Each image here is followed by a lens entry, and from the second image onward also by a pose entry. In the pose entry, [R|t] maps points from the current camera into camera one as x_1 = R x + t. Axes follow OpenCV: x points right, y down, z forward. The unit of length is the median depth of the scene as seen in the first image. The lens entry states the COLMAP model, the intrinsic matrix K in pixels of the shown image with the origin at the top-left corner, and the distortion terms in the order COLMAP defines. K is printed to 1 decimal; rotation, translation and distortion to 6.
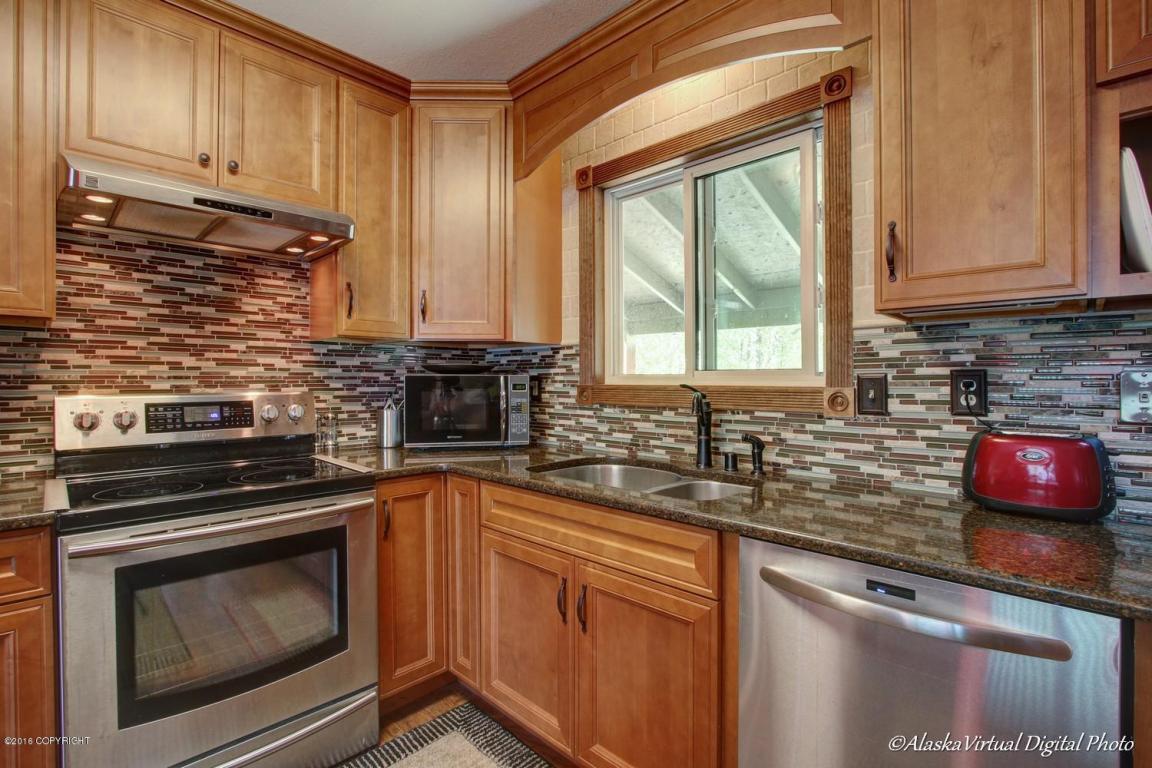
lens RADIAL K [[524.2, 0, 576.0], [0, 524.2, 384.0], [0, 0, 1]] dist [-0.017758, 0.000148]
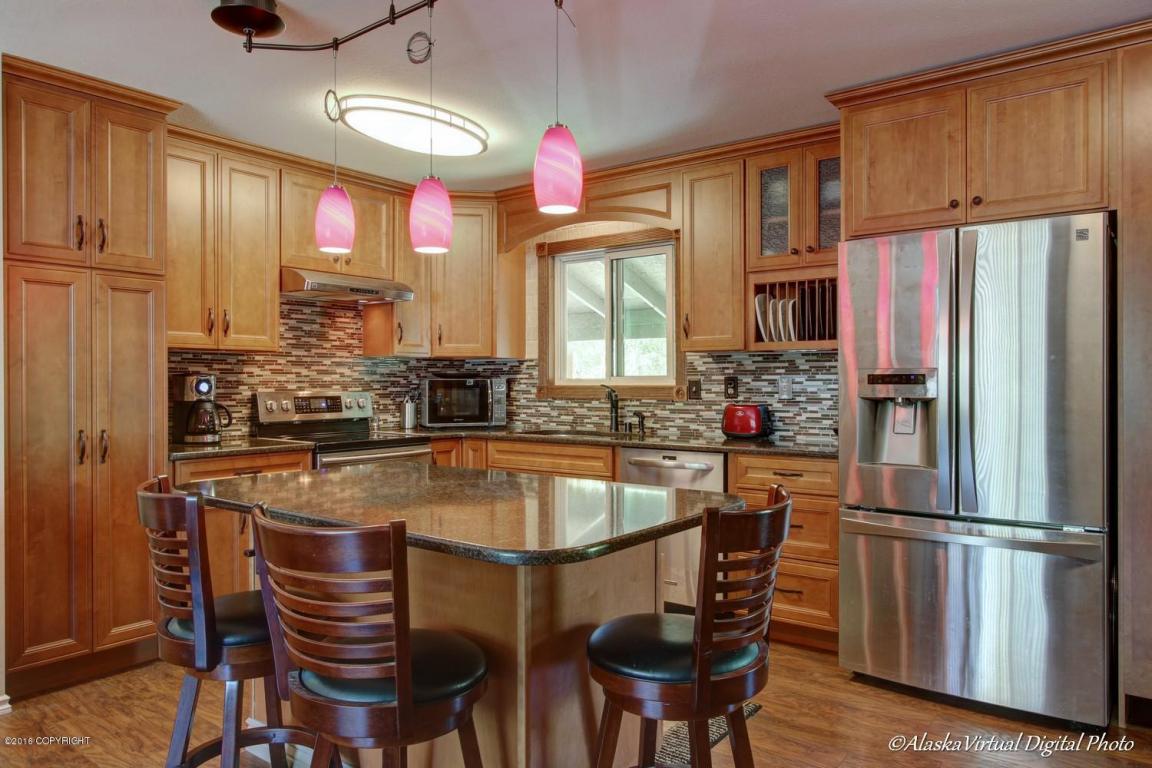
lens RADIAL K [[776.6, 0, 576.0], [0, 776.6, 384.0], [0, 0, 1]] dist [-0.005082, -0.001130]
pose [[0.992593, -0.003525, 0.121436, -0.180989], [0.004271, 0.999974, -0.005881, 0.012130], [-0.121413, 0.006356, 0.992582, -1.427105]]
